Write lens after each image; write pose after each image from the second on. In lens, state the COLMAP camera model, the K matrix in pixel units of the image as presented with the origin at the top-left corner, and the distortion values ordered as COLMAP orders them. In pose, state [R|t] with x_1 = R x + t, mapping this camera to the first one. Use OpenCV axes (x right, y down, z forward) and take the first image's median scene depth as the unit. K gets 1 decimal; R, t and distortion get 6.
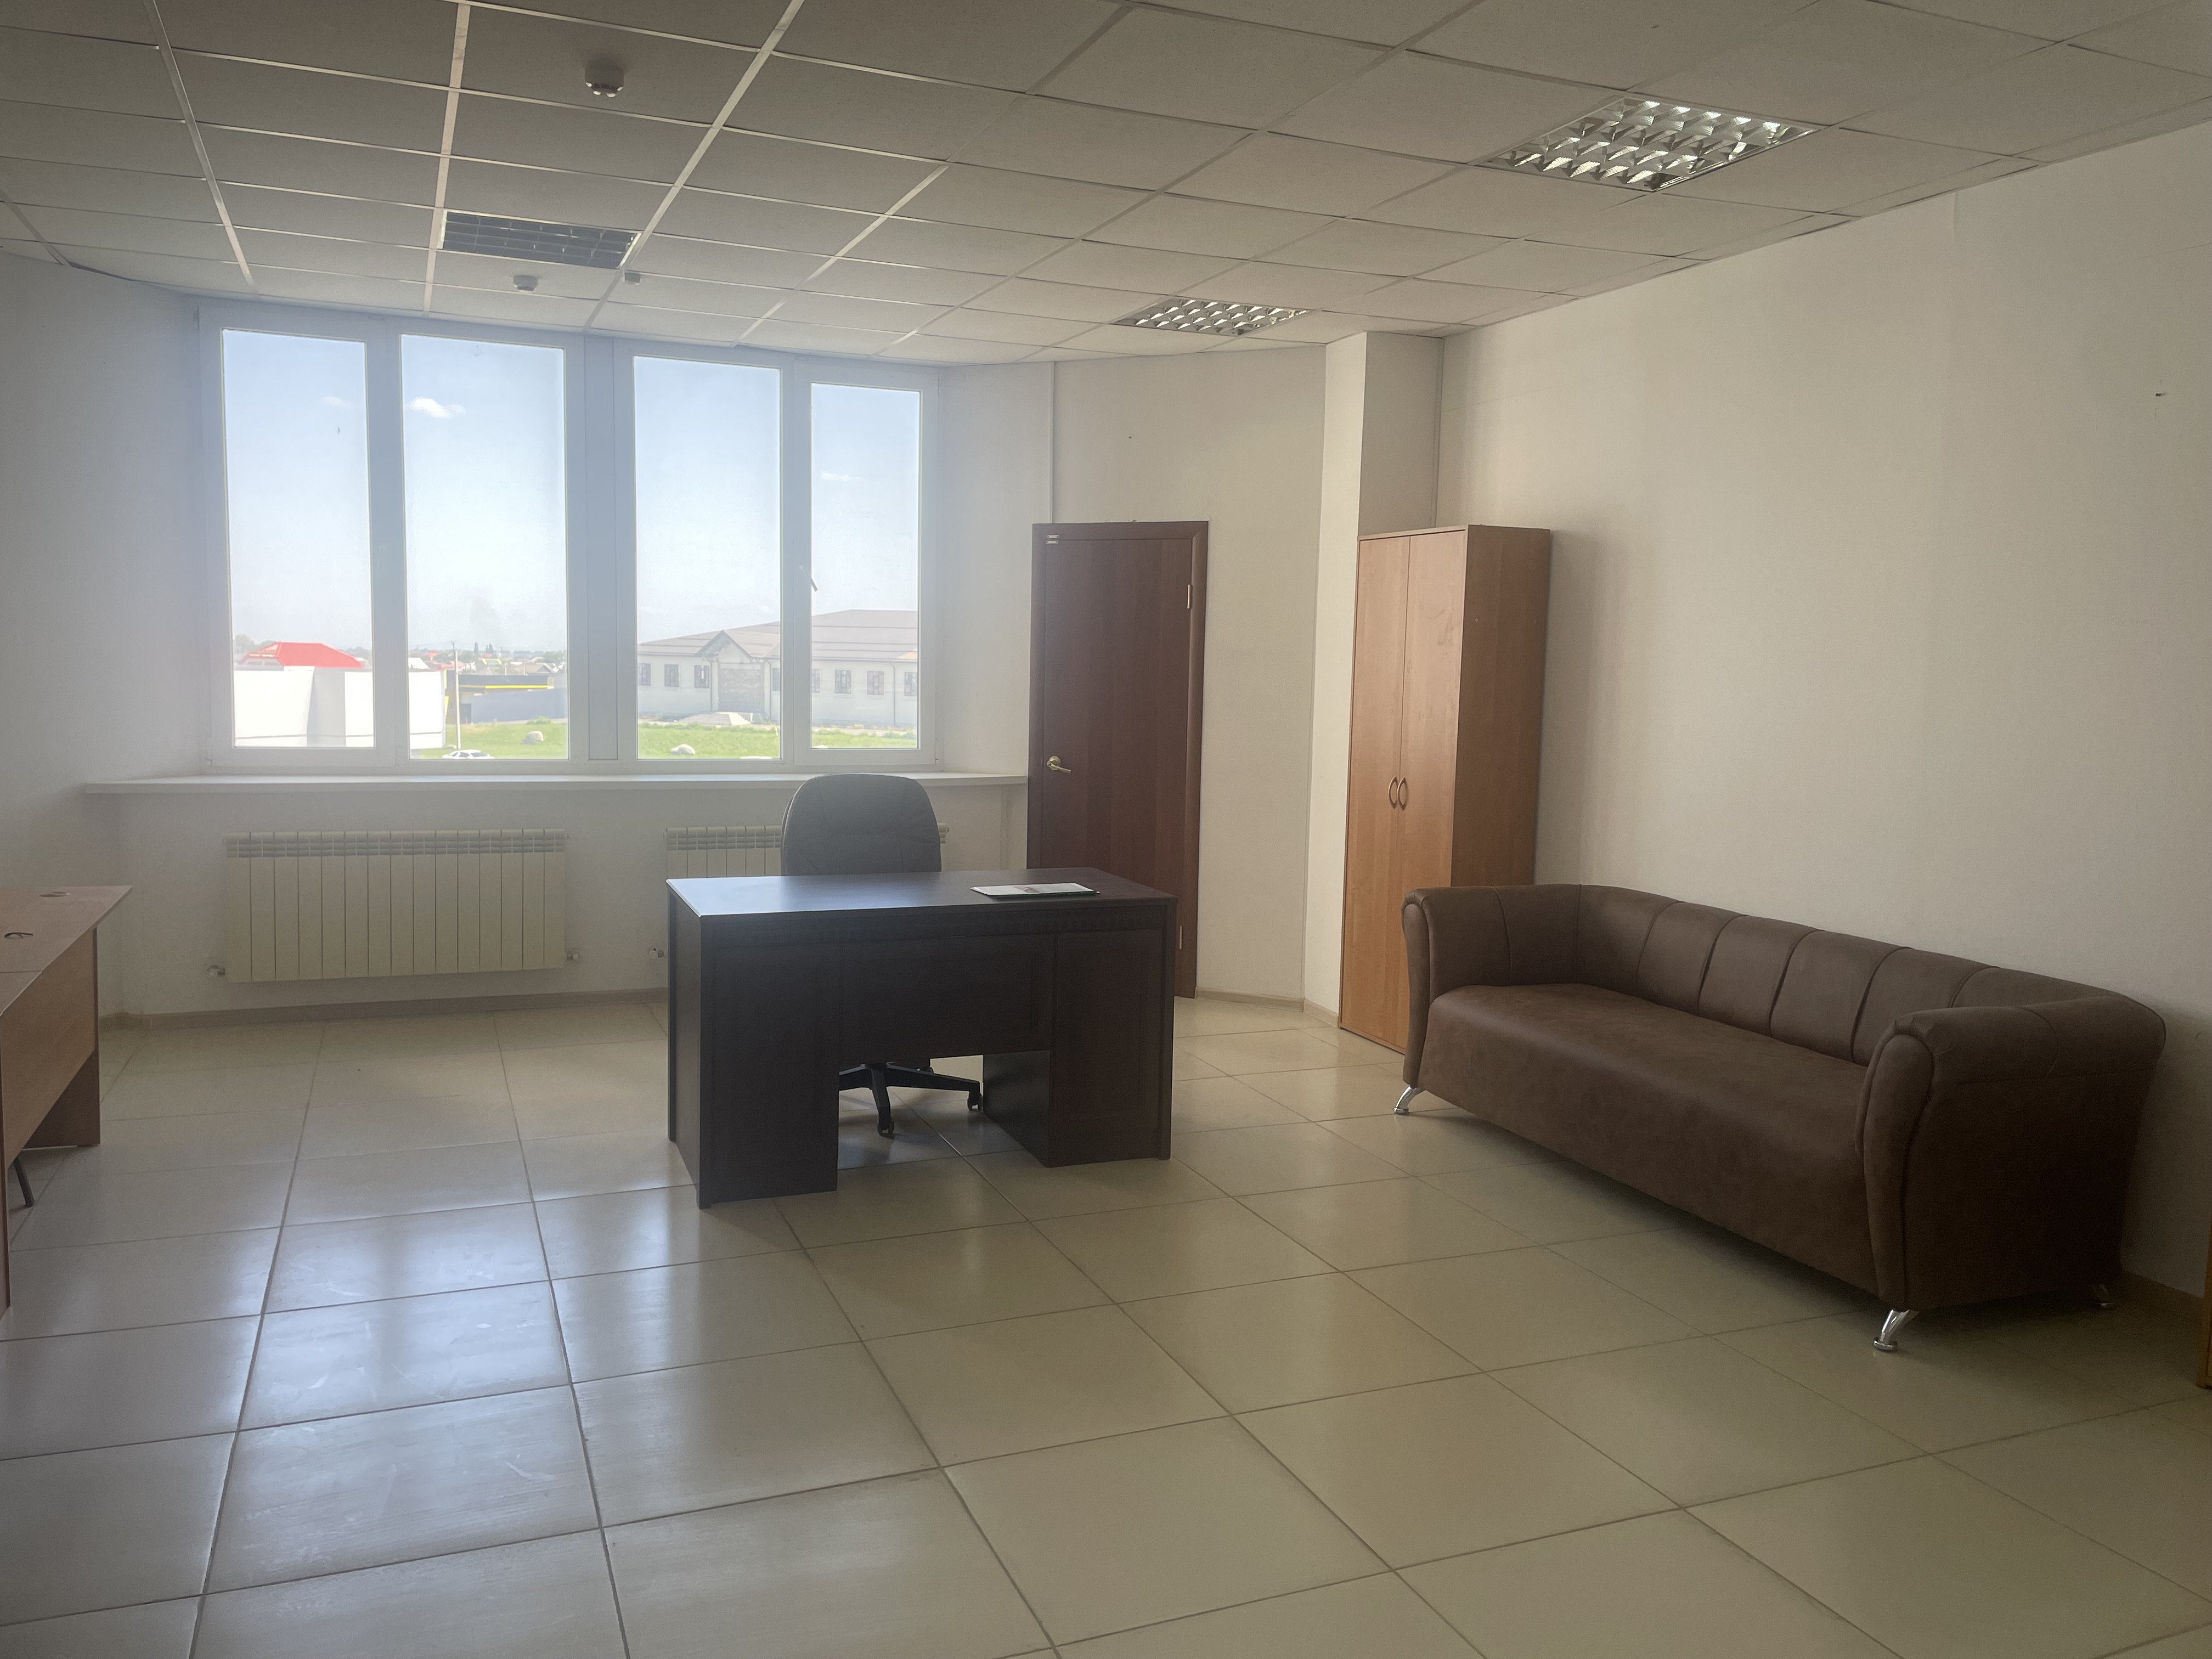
lens RADIAL K [[1674.1, 0, 1122.4], [0, 1674.1, 802.1], [0, 0, 1]] dist [0.090099, -0.111979]
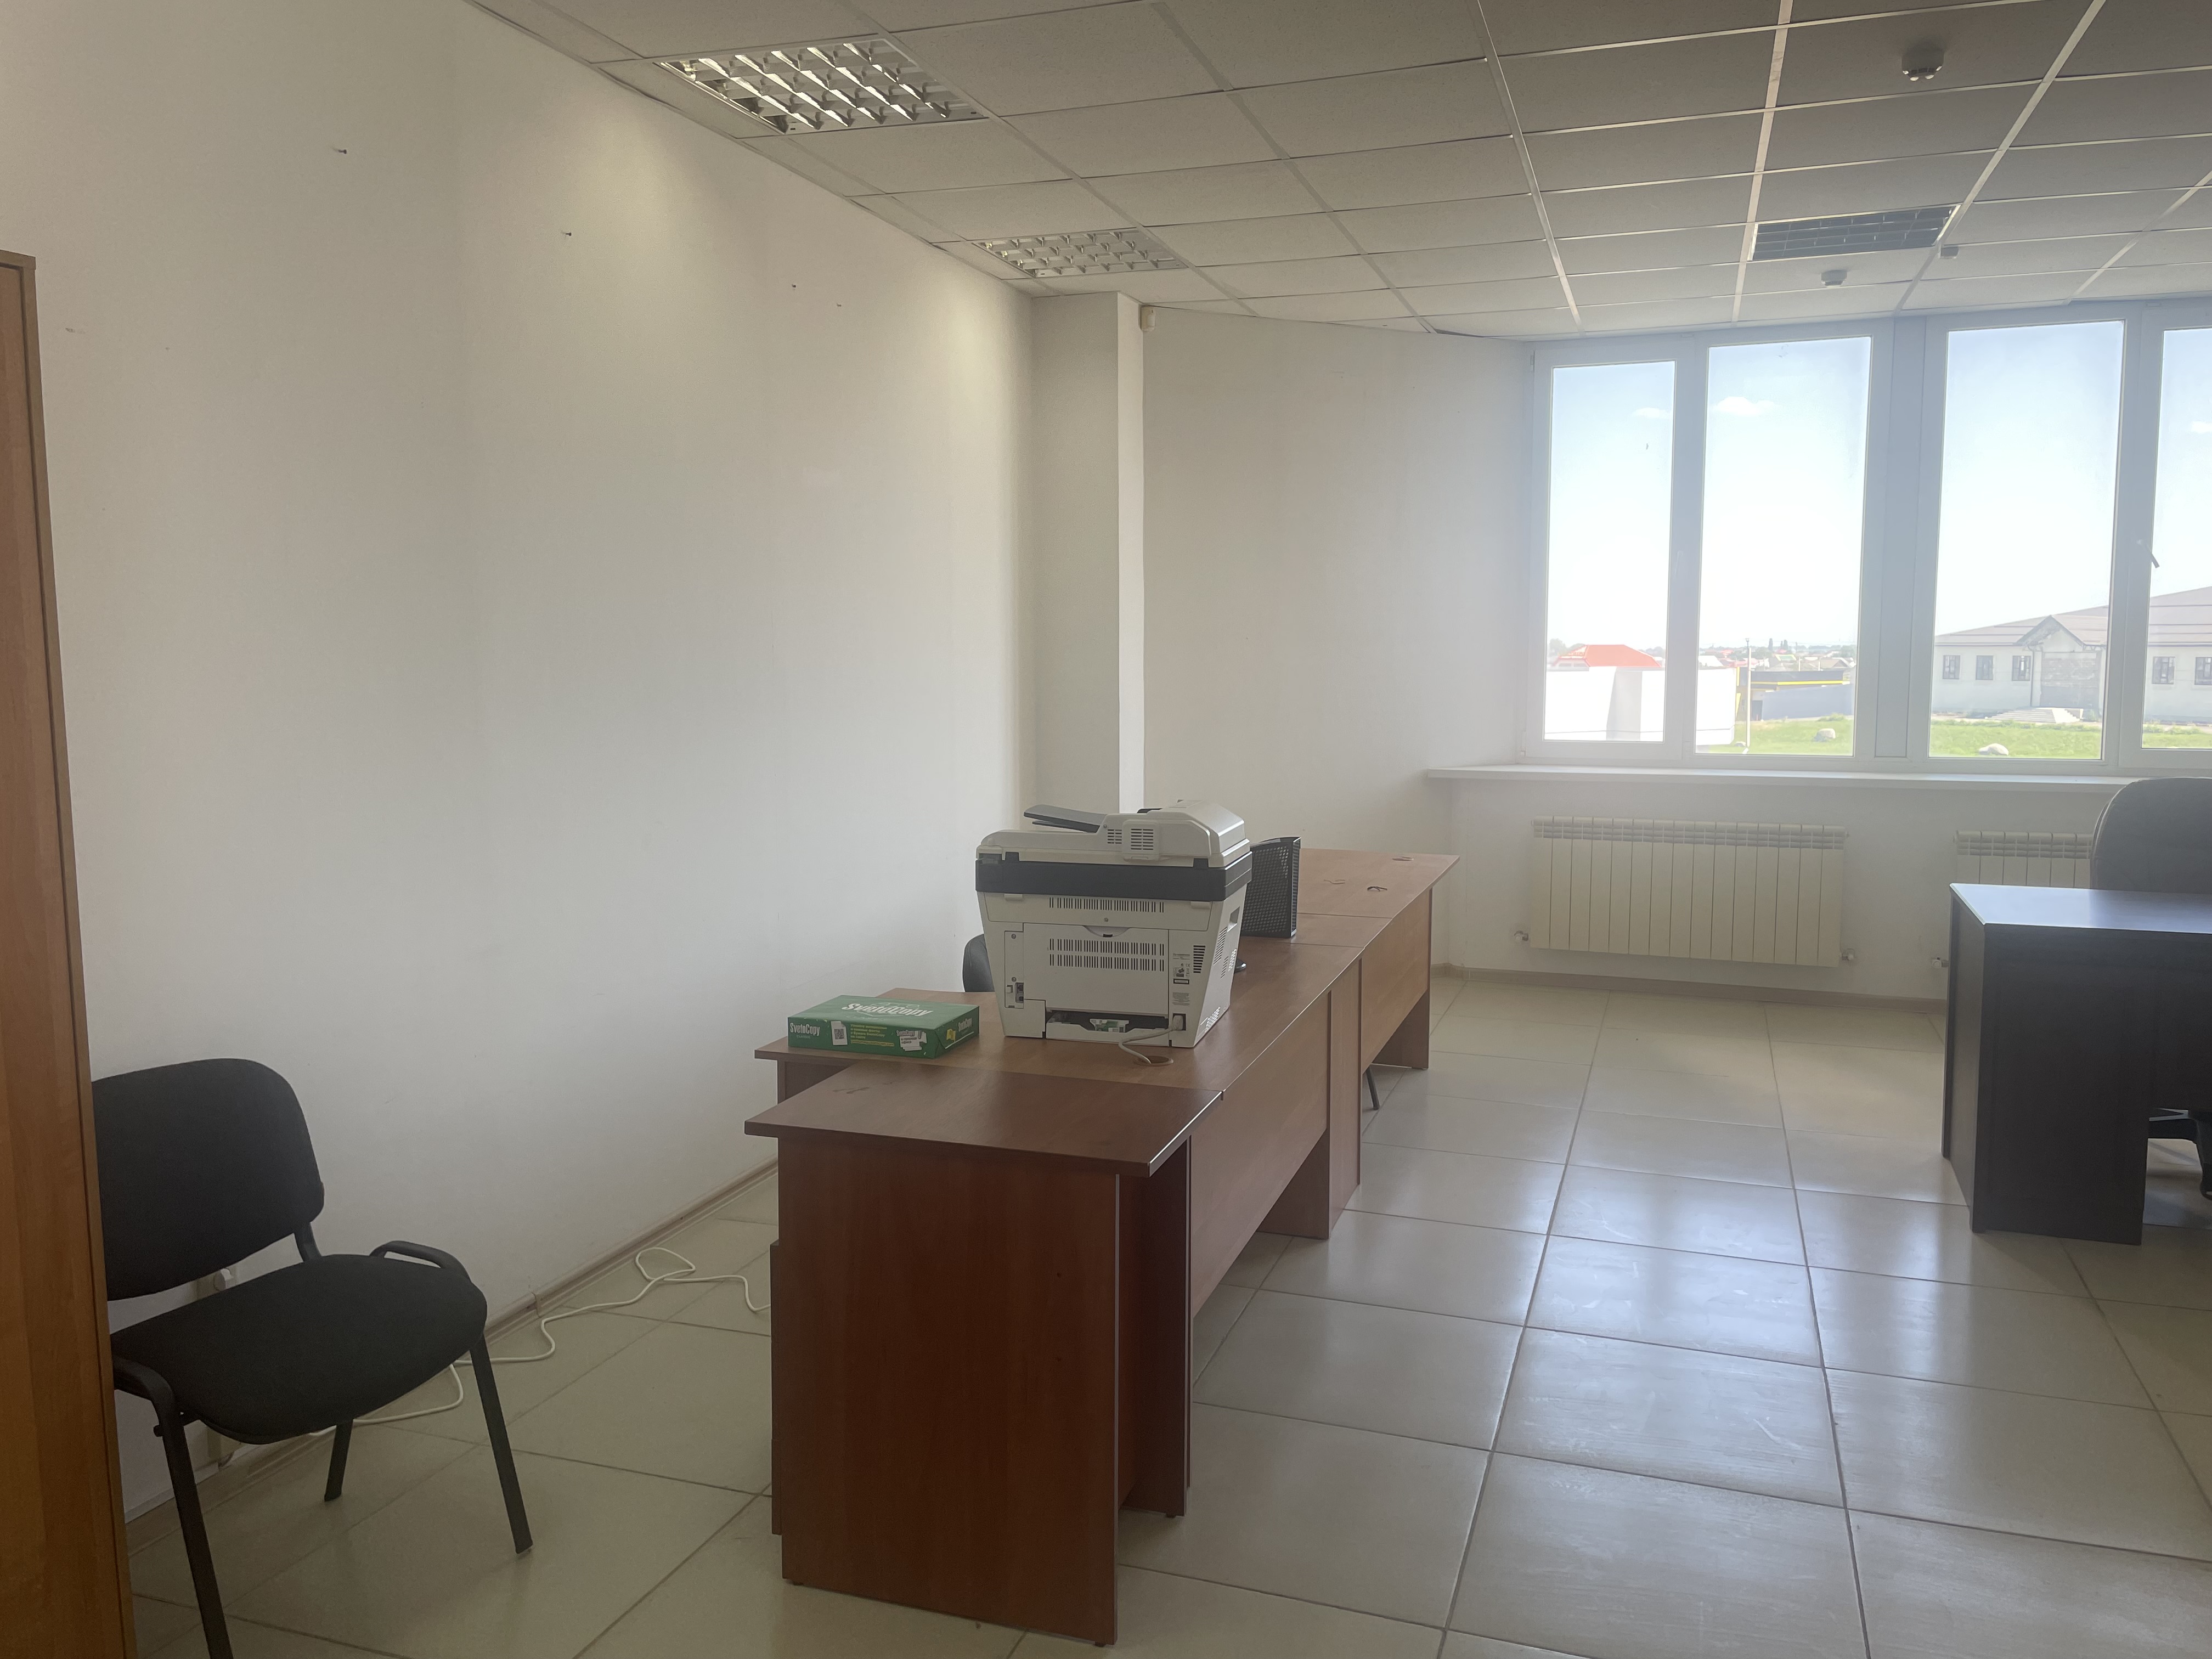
lens RADIAL K [[1674.1, 0, 1097.7], [0, 1674.1, 812.2], [0, 0, 1]] dist [0.090099, -0.111979]
pose [[0.738299, 0.041727, -0.673182, 0.015679], [-0.036477, 0.999094, 0.021923, 0.002089], [0.673487, 0.008370, 0.739152, -0.028568]]
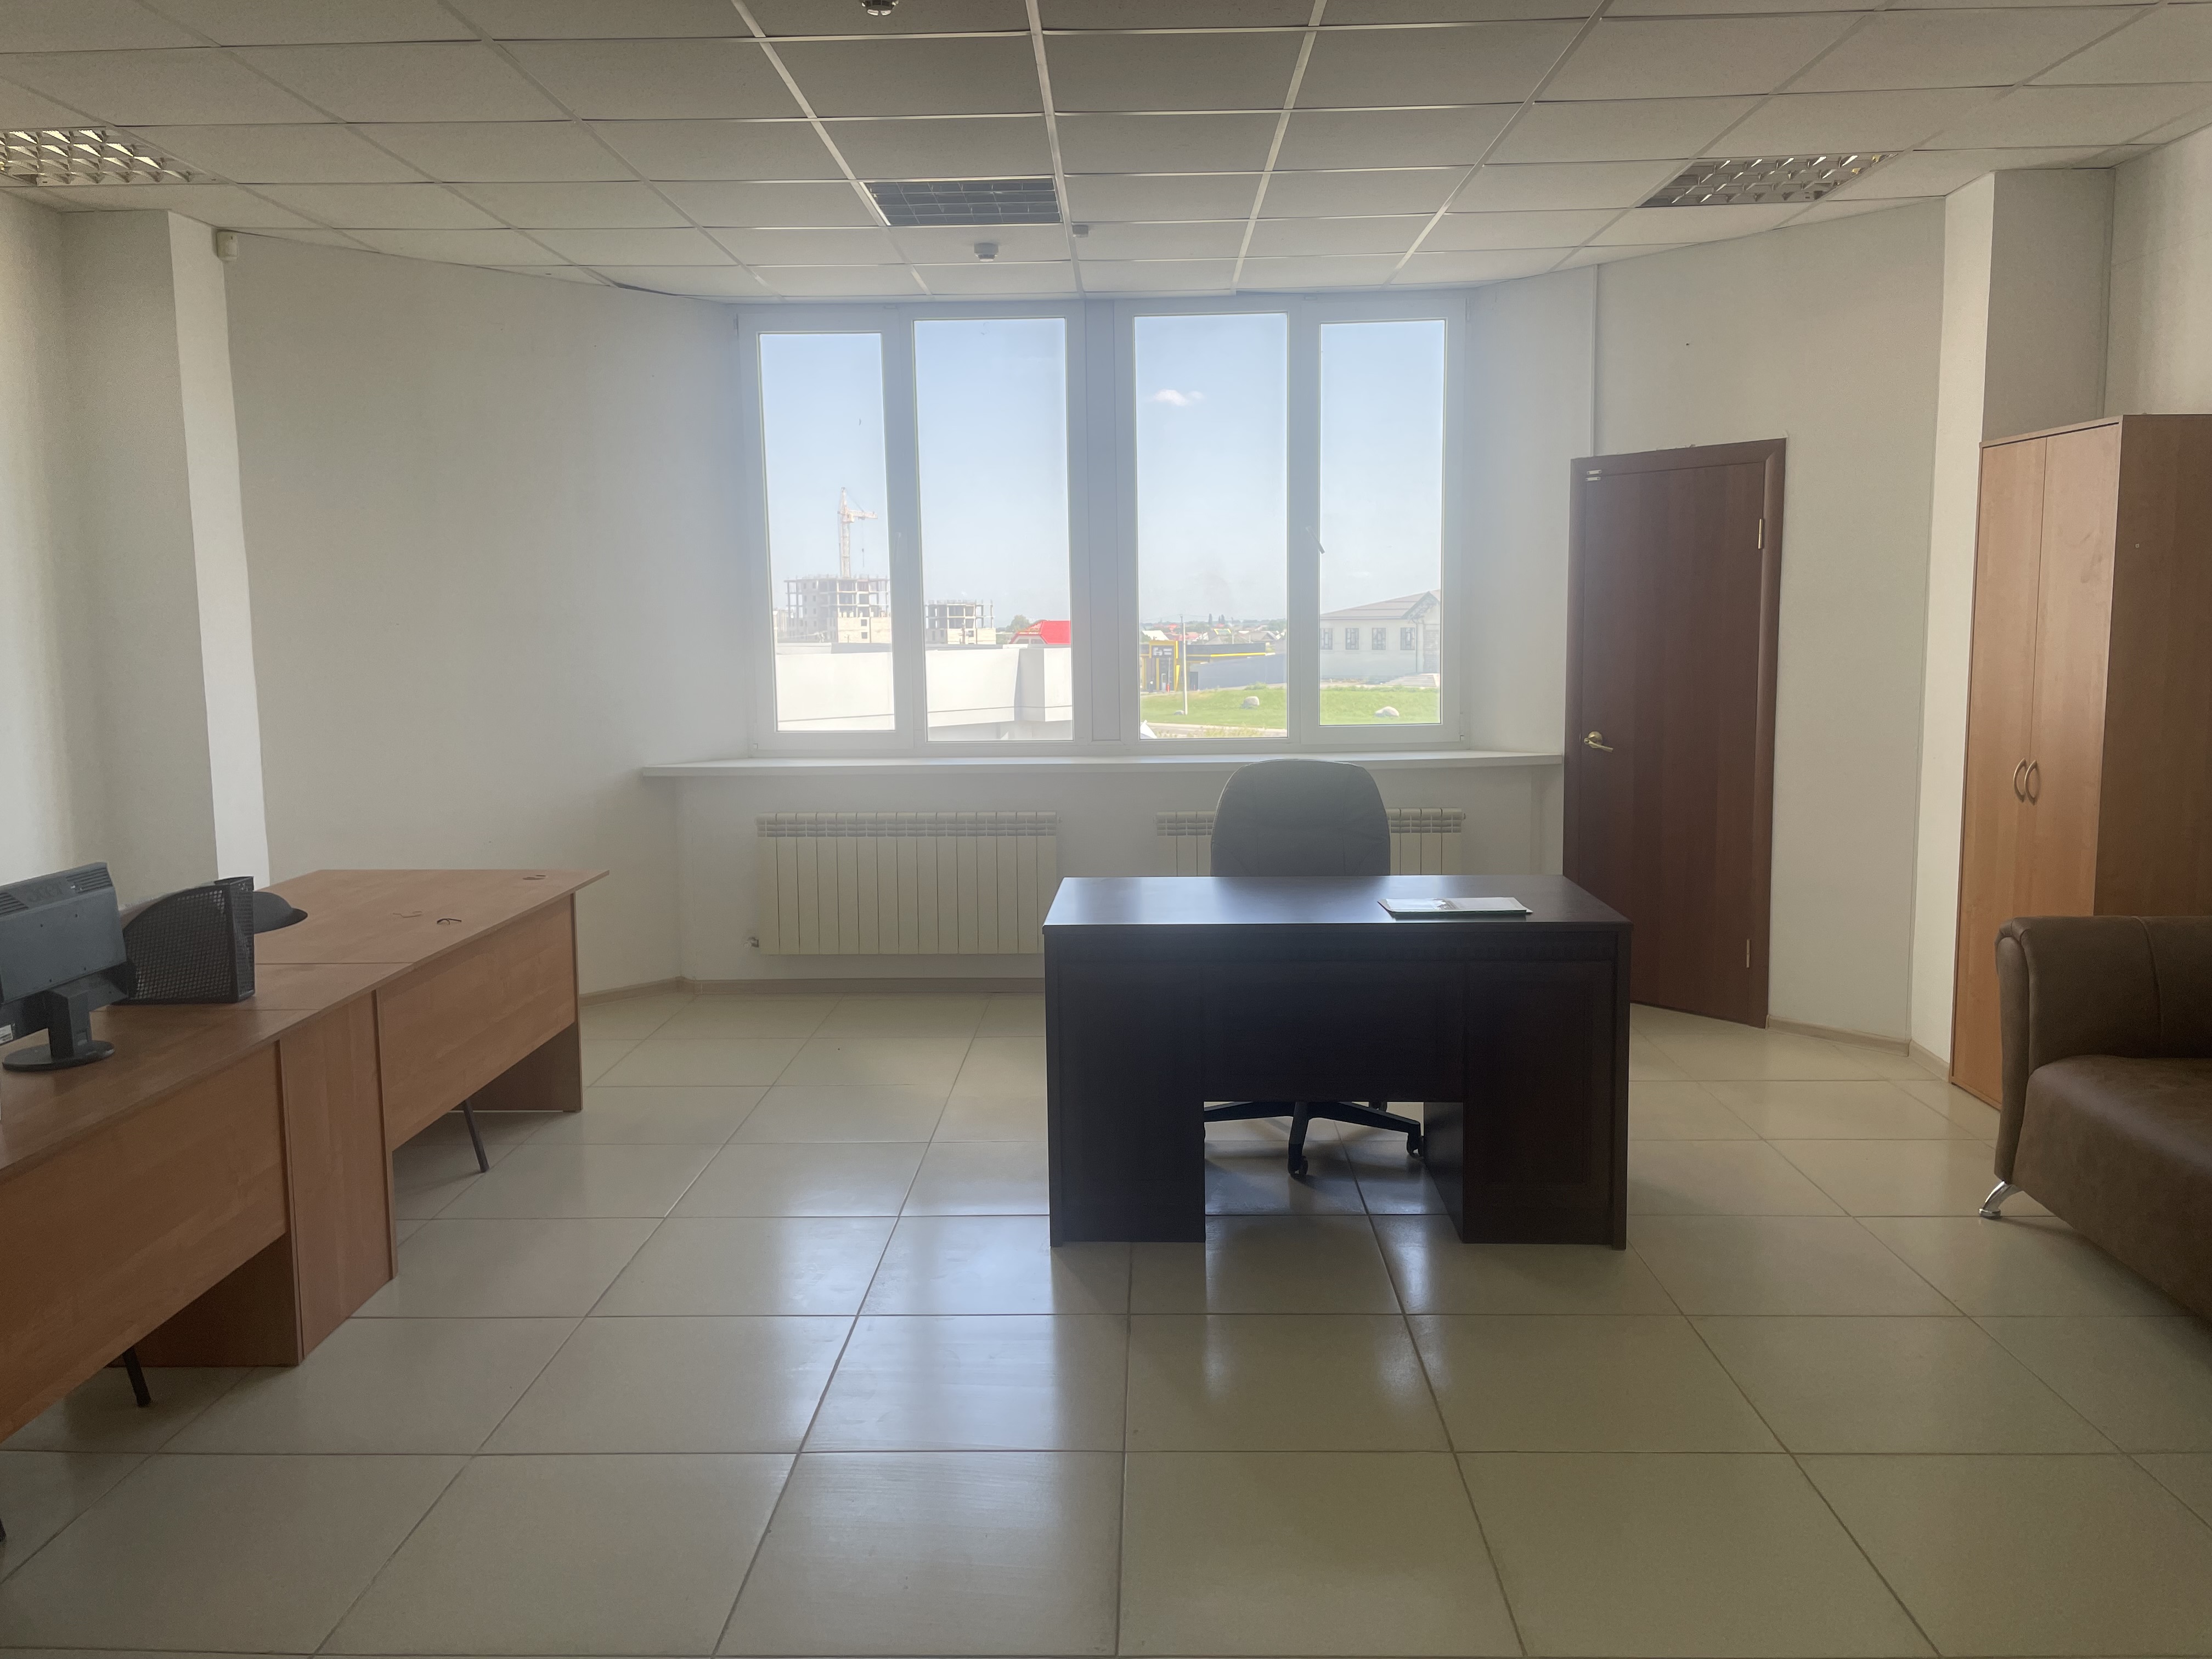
lens RADIAL K [[1674.1, 0, 1115.8], [0, 1674.1, 799.6], [0, 0, 1]] dist [0.090099, -0.111979]
pose [[0.910372, 0.010213, -0.413664, 0.118326], [-0.000895, 0.999742, 0.022713, -0.015560], [0.413789, -0.020307, 0.910146, 0.151501]]
